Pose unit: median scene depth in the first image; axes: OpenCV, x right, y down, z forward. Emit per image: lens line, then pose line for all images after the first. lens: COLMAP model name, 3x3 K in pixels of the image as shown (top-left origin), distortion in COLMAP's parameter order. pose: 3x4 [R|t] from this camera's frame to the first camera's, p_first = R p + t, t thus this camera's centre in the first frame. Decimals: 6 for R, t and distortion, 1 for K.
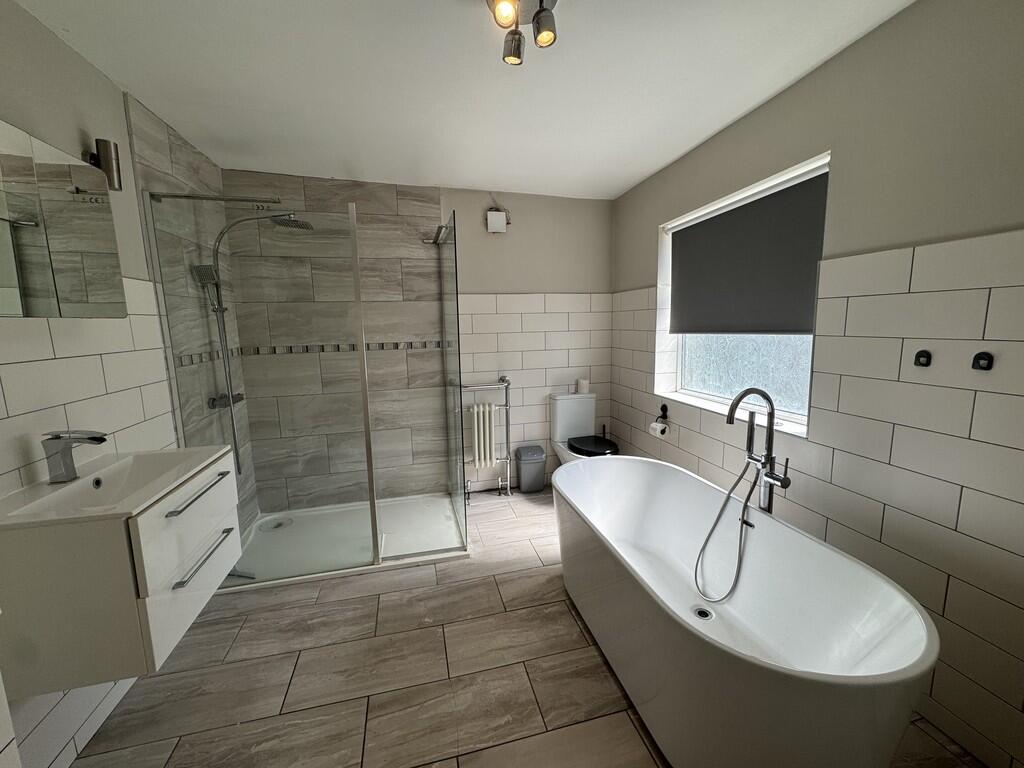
lens RADIAL K [[405.1, 0, 508.7], [0, 405.1, 383.4], [0, 0, 1]] dist [-0.000072, -0.000146]
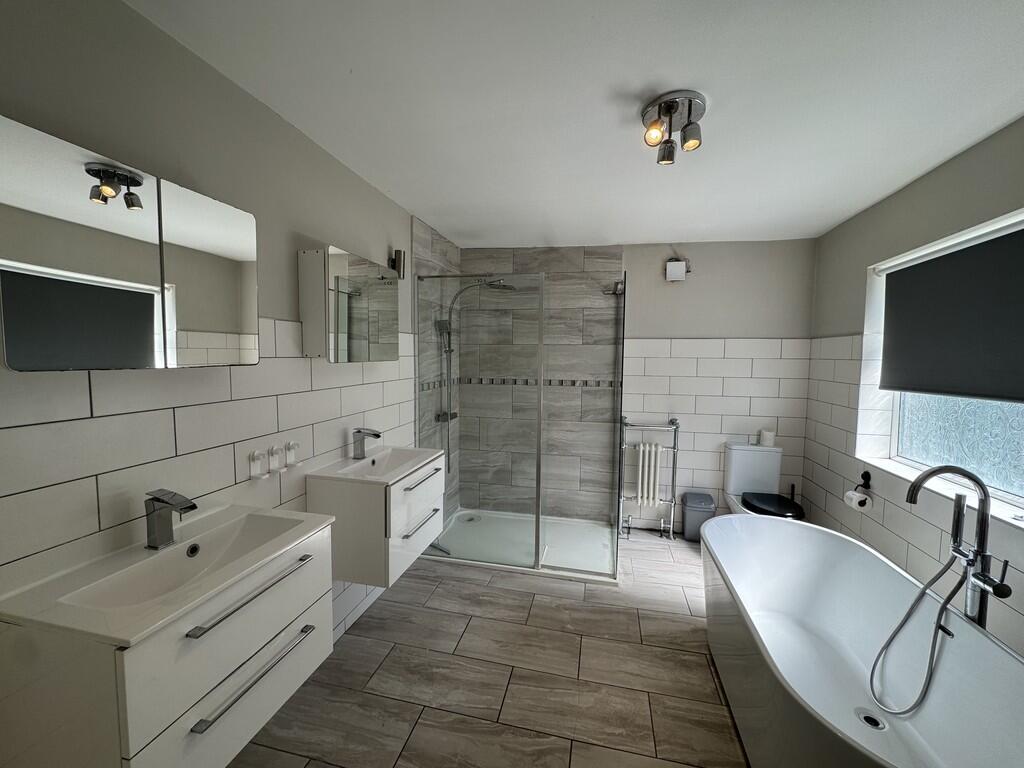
lens RADIAL K [[405.1, 0, 508.7], [0, 405.1, 383.4], [0, 0, 1]] dist [-0.000072, -0.000146]
pose [[0.888500, 0.060349, -0.454891, 0.105373], [-0.093844, 0.994260, -0.051392, -0.020678], [0.449178, 0.088351, 0.889063, -0.130040]]
